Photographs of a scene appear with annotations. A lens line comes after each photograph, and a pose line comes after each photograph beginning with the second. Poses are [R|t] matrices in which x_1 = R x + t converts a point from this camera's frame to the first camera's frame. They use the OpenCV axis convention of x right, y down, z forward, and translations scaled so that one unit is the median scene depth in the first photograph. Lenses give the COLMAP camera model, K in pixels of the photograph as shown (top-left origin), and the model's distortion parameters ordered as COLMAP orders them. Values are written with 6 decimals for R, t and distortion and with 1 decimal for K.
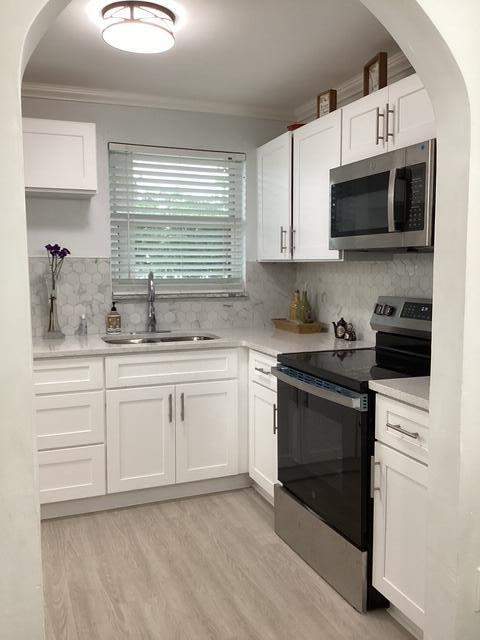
lens RADIAL K [[579.8, 0, 243.2], [0, 579.8, 318.8], [0, 0, 1]] dist [0.131485, -0.246499]
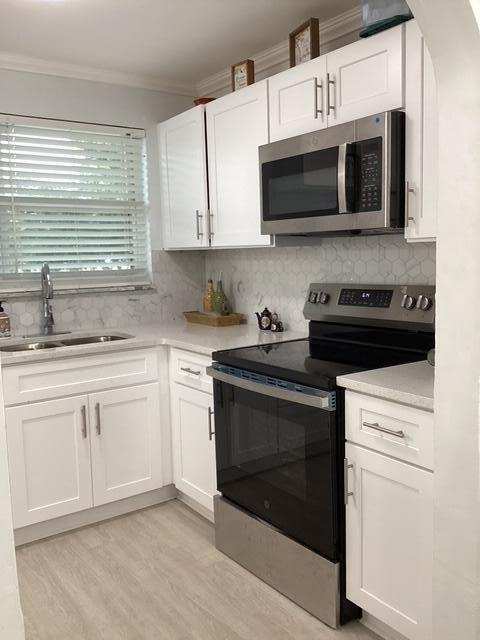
lens RADIAL K [[579.8, 0, 243.2], [0, 579.8, 318.8], [0, 0, 1]] dist [0.131485, -0.246499]
pose [[0.971373, -0.050642, 0.232099, -0.089765], [0.046450, 0.998644, 0.023493, -0.008219], [-0.232974, -0.012039, 0.972408, 0.103264]]
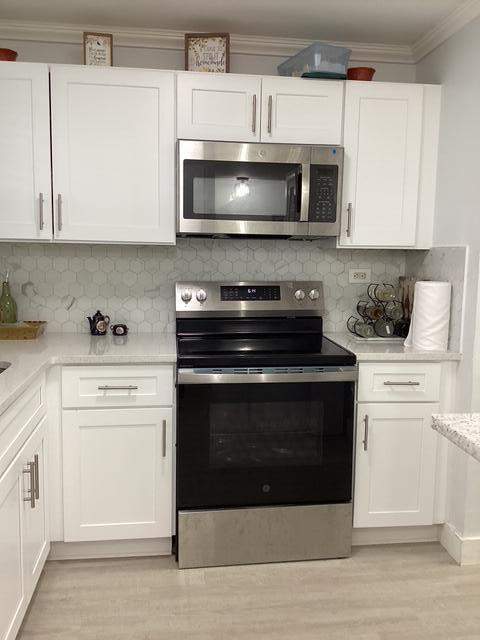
lens RADIAL K [[579.8, 0, 243.2], [0, 579.8, 318.8], [0, 0, 1]] dist [0.131485, -0.246499]
pose [[0.251544, -0.111732, 0.961375, -0.630808], [0.074950, 0.992580, 0.095748, -0.059123], [-0.964939, 0.047970, 0.258052, 0.618932]]
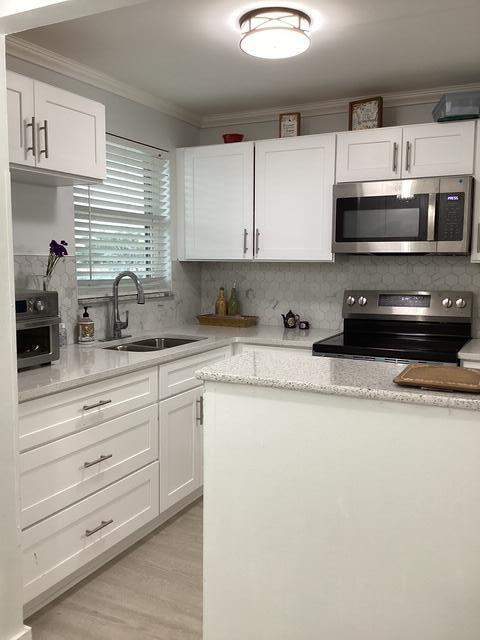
lens RADIAL K [[579.8, 0, 243.2], [0, 579.8, 318.8], [0, 0, 1]] dist [0.131485, -0.246499]
pose [[0.749225, -0.063724, 0.659243, -0.704260], [0.057872, 0.997852, 0.030683, -0.027620], [-0.659782, 0.015163, 0.751304, 0.210070]]
